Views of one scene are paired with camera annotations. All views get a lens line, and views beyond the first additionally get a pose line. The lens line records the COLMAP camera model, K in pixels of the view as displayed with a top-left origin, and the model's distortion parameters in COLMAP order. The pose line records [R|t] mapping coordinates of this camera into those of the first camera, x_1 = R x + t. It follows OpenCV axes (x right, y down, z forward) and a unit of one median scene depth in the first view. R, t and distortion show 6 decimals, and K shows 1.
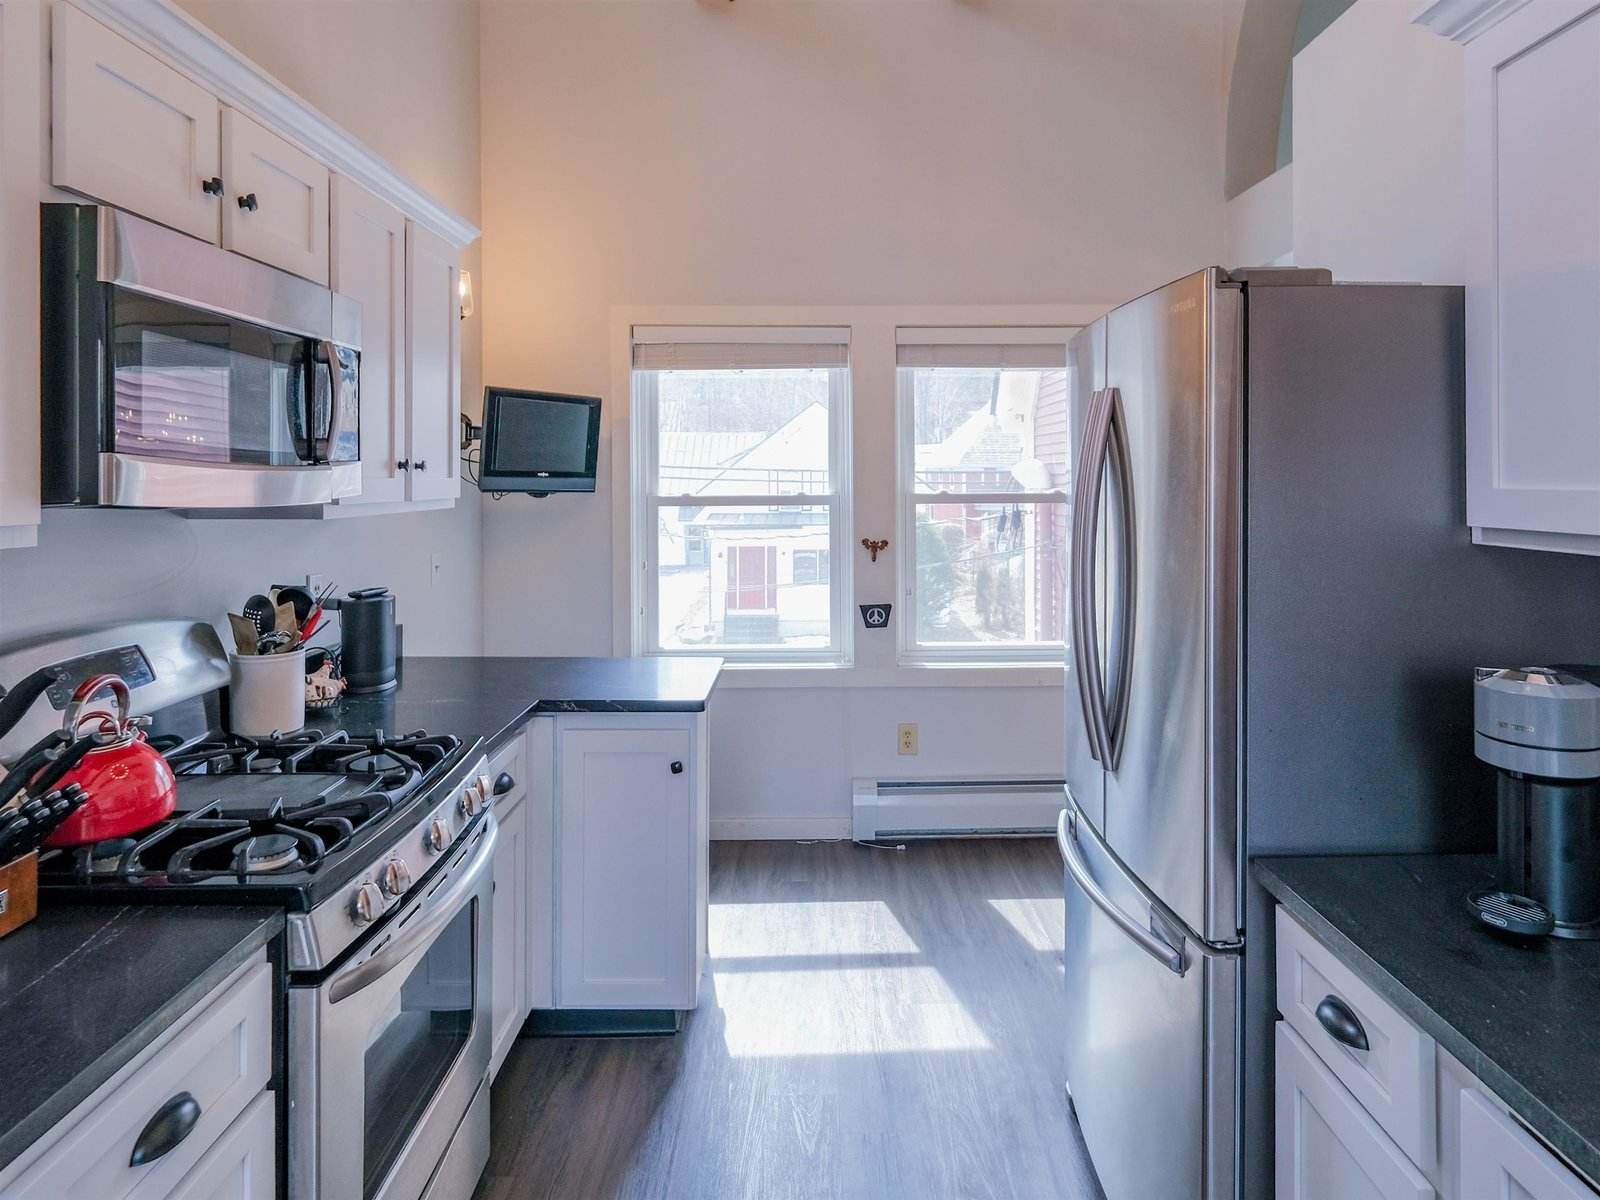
lens RADIAL K [[1032.8, 0, 799.6], [0, 1032.8, 468.5], [0, 0, 1]] dist [0.023027, -0.036555]
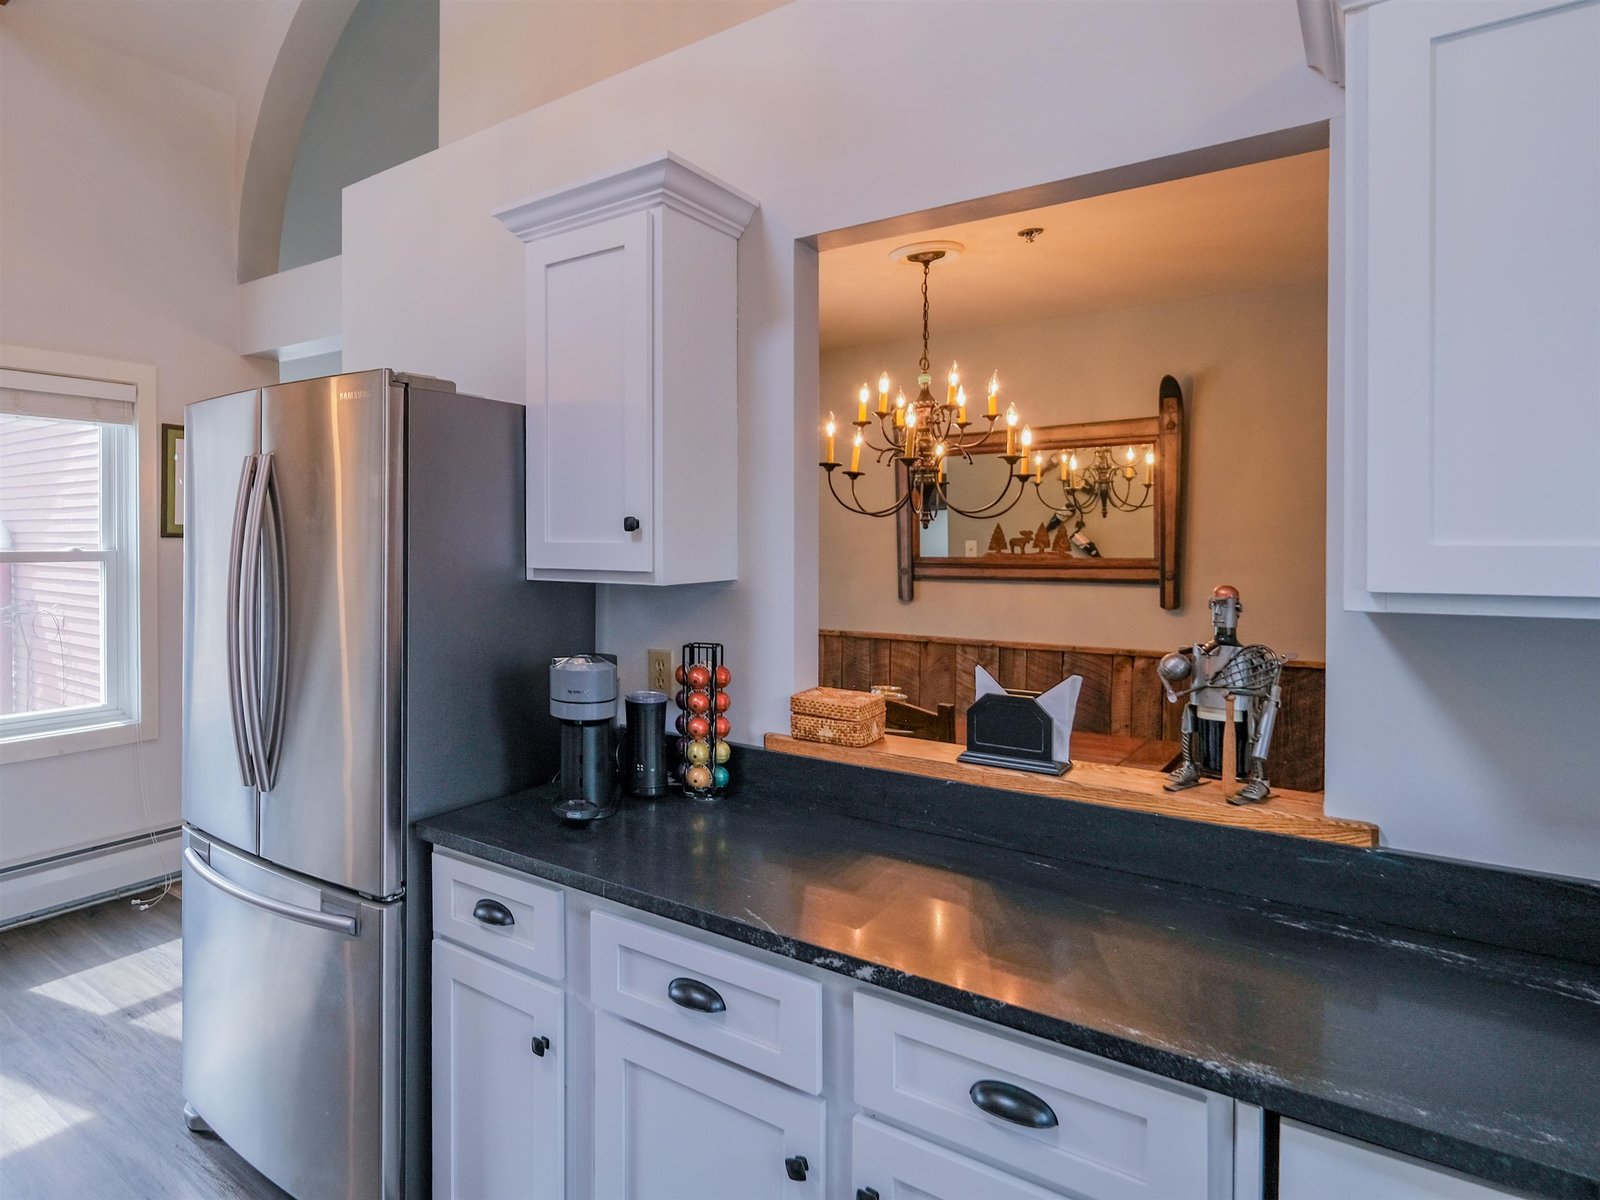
lens RADIAL K [[892.5, 0, 798.3], [0, 892.5, 534.5], [0, 0, 1]] dist [0.000697, 0.000183]
pose [[0.543662, 0.001783, 0.839303, -0.245669], [-0.007376, 0.999969, 0.002653, 0.001912], [-0.839272, -0.007633, 0.543658, -0.023456]]
